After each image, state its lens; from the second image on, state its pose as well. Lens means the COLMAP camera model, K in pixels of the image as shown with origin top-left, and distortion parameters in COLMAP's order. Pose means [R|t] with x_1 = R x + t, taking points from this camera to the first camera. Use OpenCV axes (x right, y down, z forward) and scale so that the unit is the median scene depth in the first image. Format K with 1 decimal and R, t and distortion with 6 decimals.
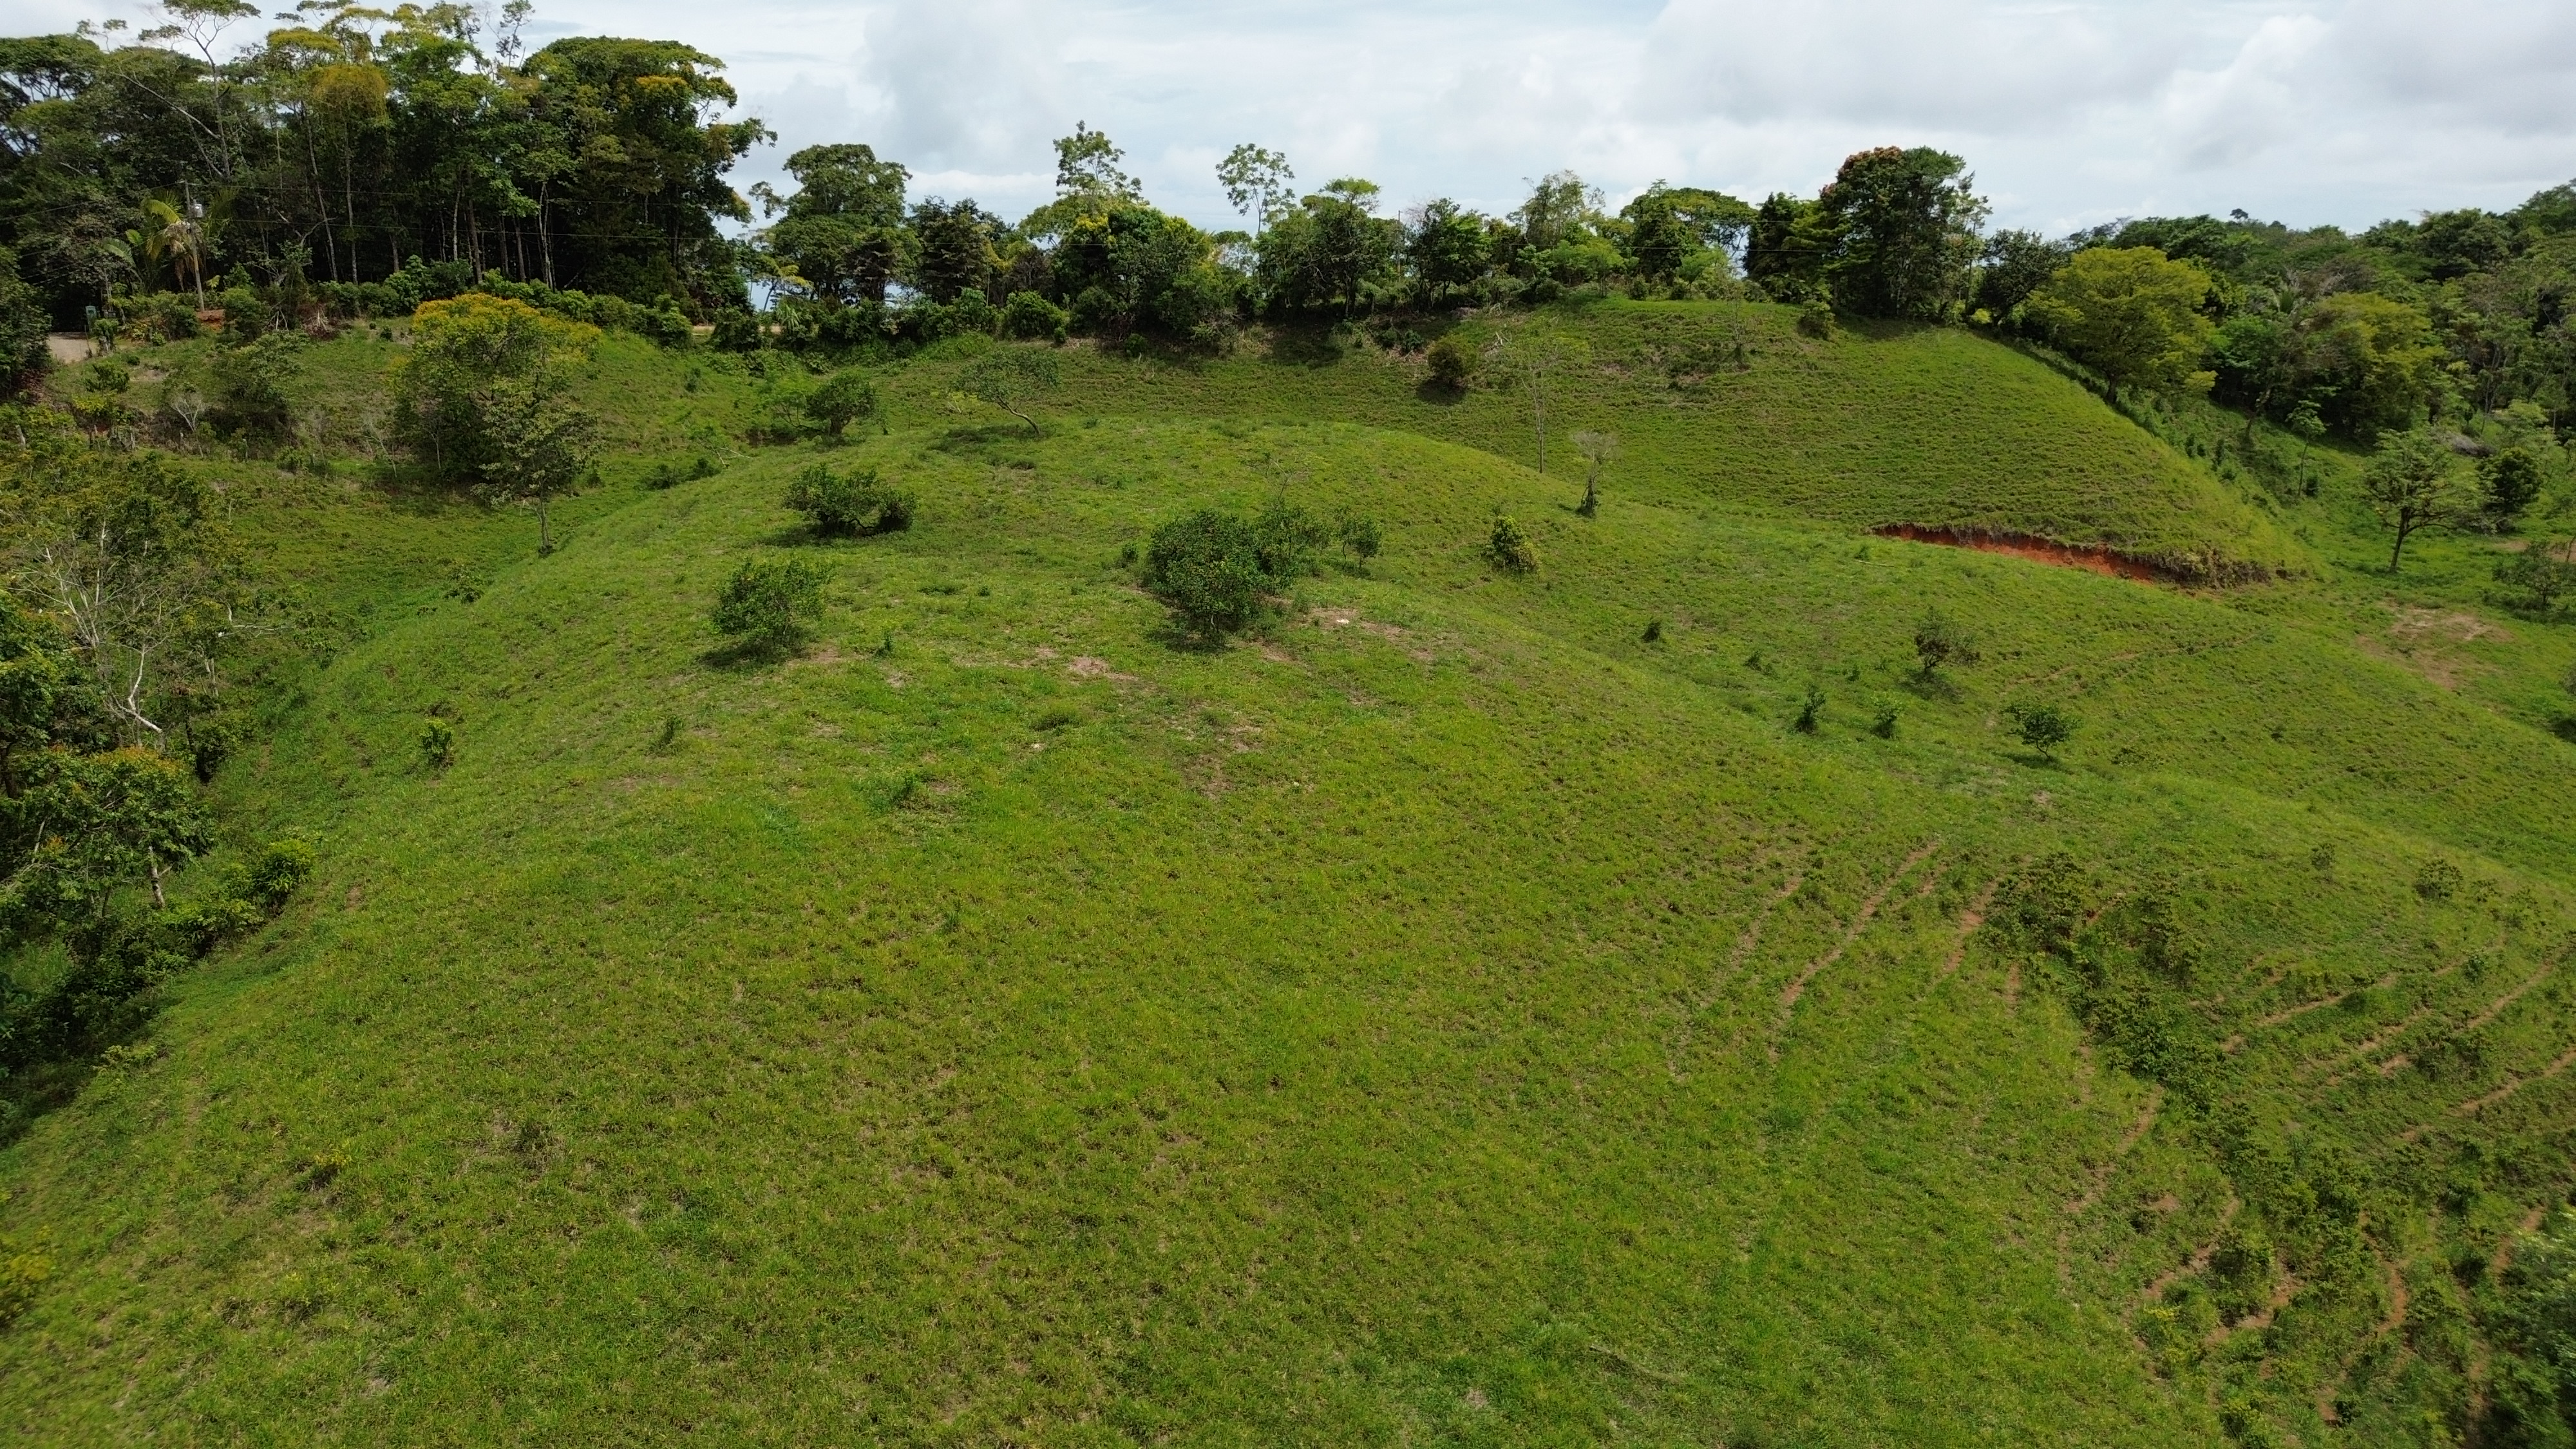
lens RADIAL K [[1835.2, 0, 1287.2], [0, 1835.2, 732.0], [0, 0, 1]] dist [0.069639, -0.076881]
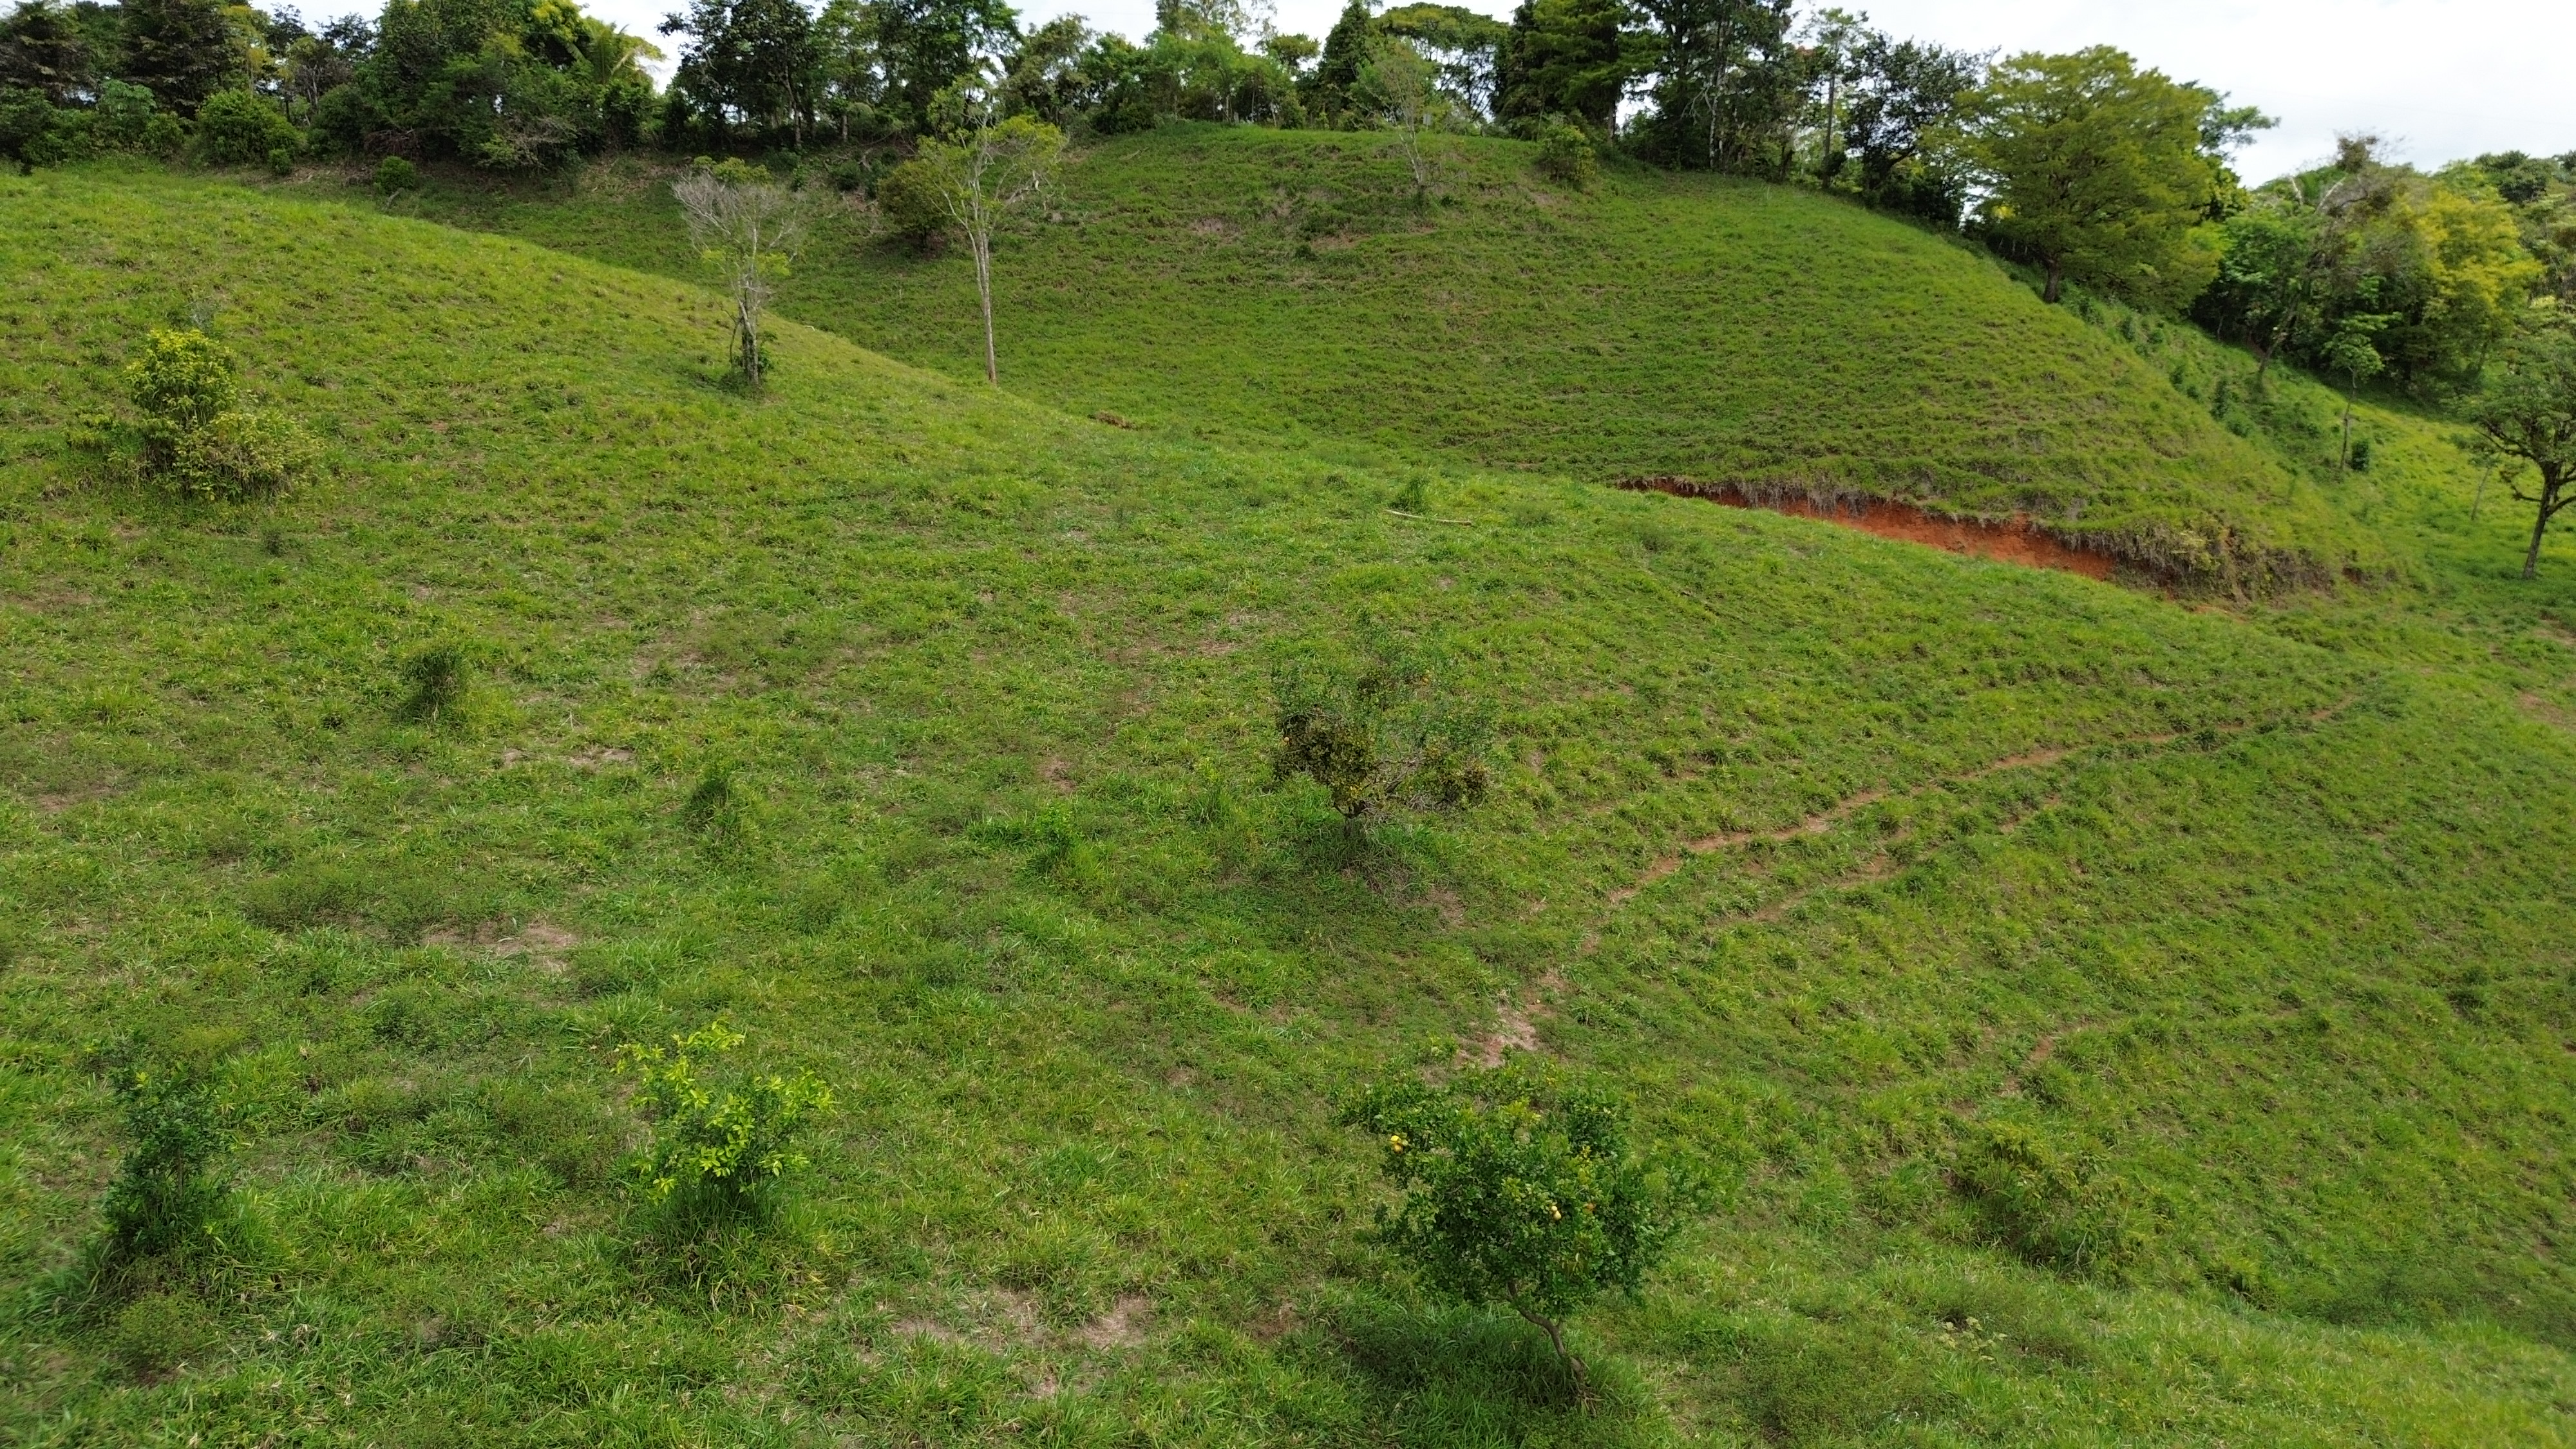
lens RADIAL K [[1835.2, 0, 1287.2], [0, 1835.2, 732.0], [0, 0, 1]] dist [0.069639, -0.076881]
pose [[0.999917, 0.004437, 0.012059, 0.200982], [-0.004224, 0.999836, -0.017607, -0.026237], [-0.012135, 0.017555, 0.999772, 0.426146]]
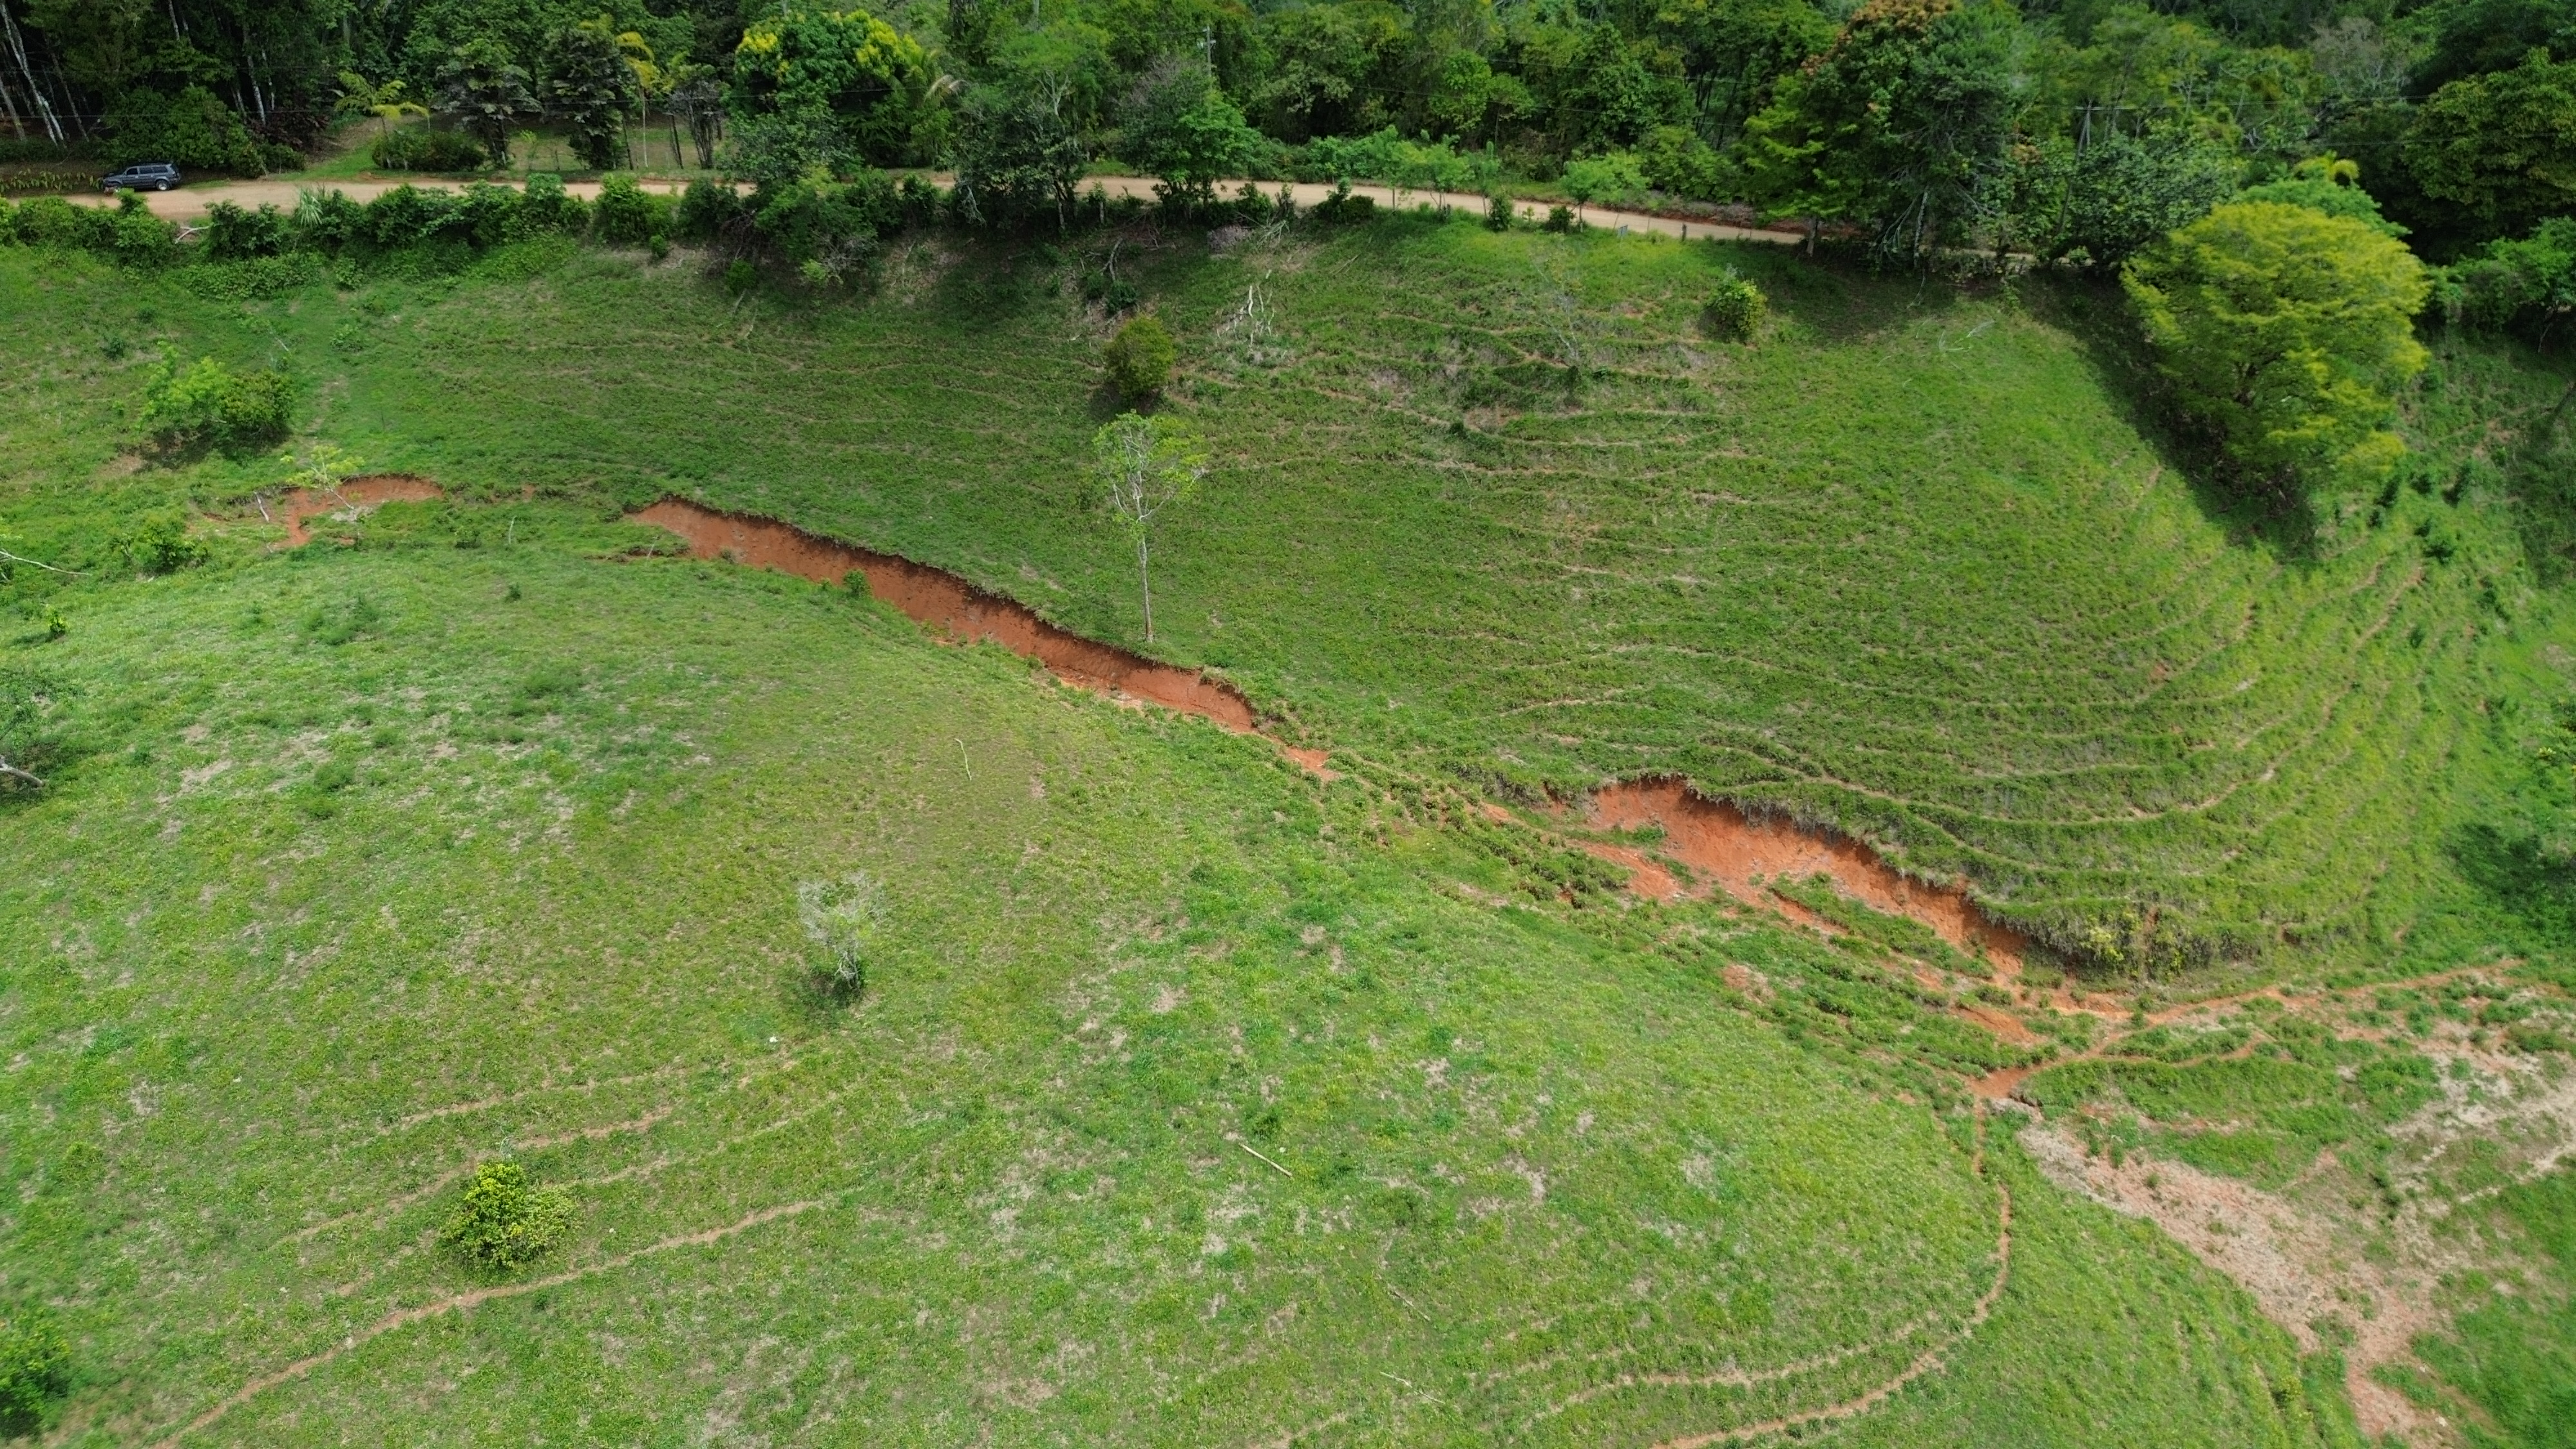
lens RADIAL K [[1835.2, 0, 1287.2], [0, 1835.2, 732.0], [0, 0, 1]] dist [0.069639, -0.076881]
pose [[0.968266, 0.131363, -0.212616, 0.309405], [-0.057538, 0.945040, 0.321851, -0.297676], [0.243210, -0.299404, 0.922608, 0.349796]]
